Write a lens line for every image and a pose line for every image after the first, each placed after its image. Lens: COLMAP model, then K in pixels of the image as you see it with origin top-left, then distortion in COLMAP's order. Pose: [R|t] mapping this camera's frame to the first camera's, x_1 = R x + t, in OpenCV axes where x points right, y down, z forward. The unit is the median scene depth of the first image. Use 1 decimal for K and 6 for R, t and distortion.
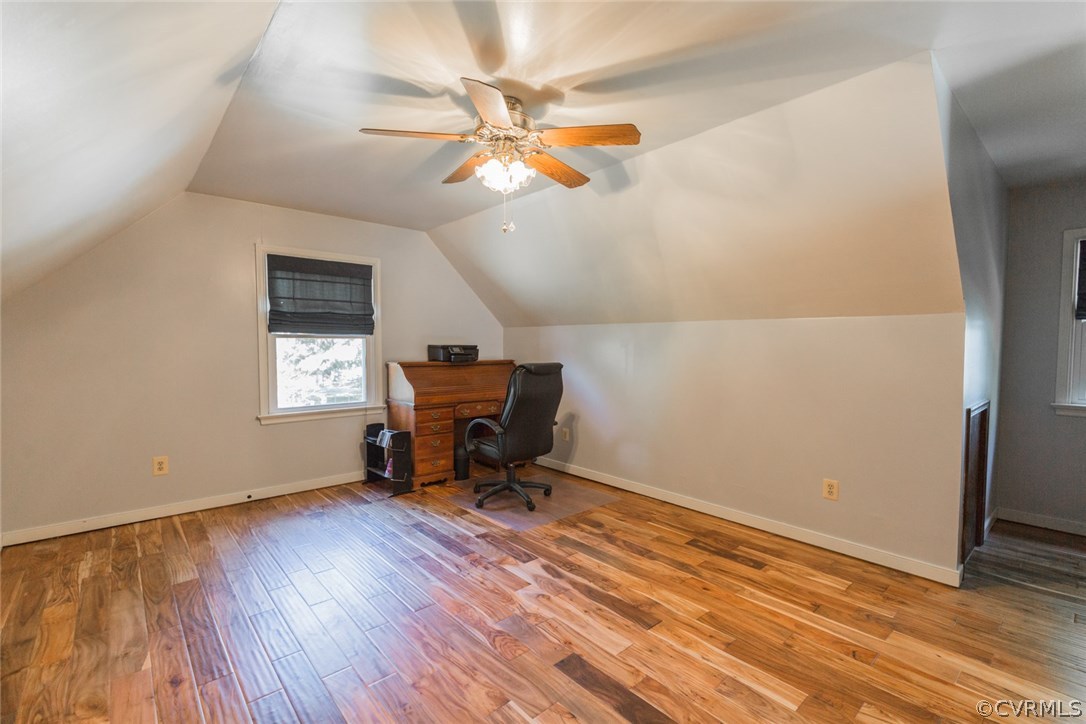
lens RADIAL K [[489.4, 0, 545.1], [0, 489.4, 362.1], [0, 0, 1]] dist [0.001656, -0.001118]
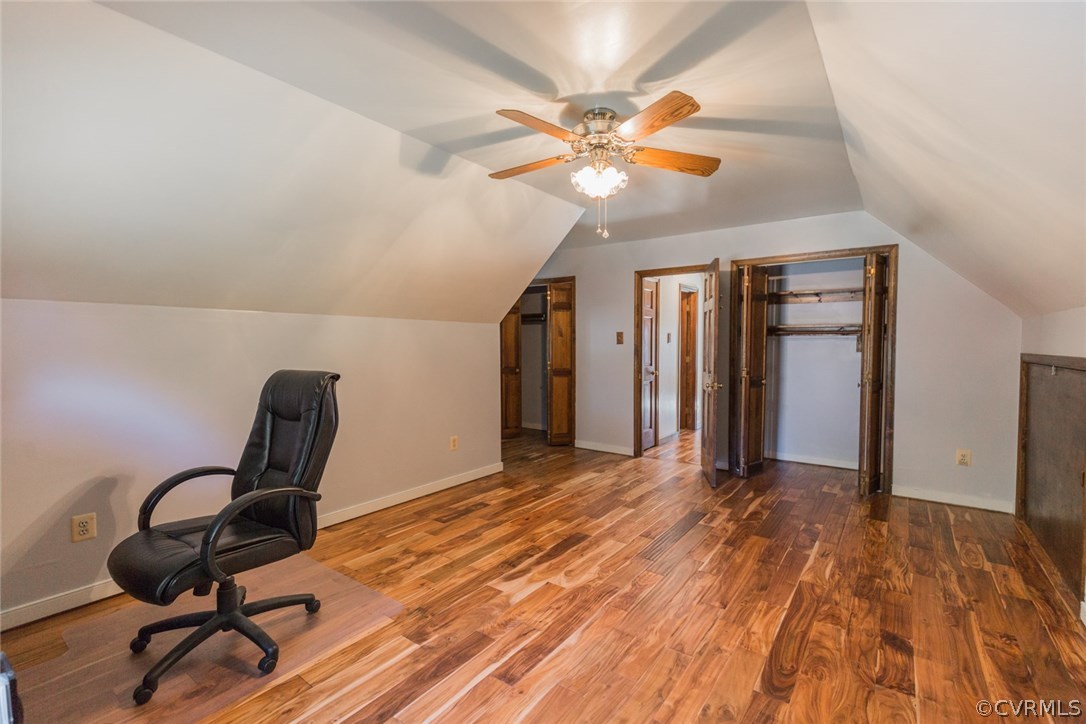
lens RADIAL K [[489.4, 0, 545.5], [0, 489.4, 361.4], [0, 0, 1]] dist [0.001656, -0.001118]
pose [[-0.214395, -0.041422, 0.975868, -0.865695], [0.042875, 0.997738, 0.051770, -0.038428], [-0.975806, 0.052940, -0.212134, 1.057262]]
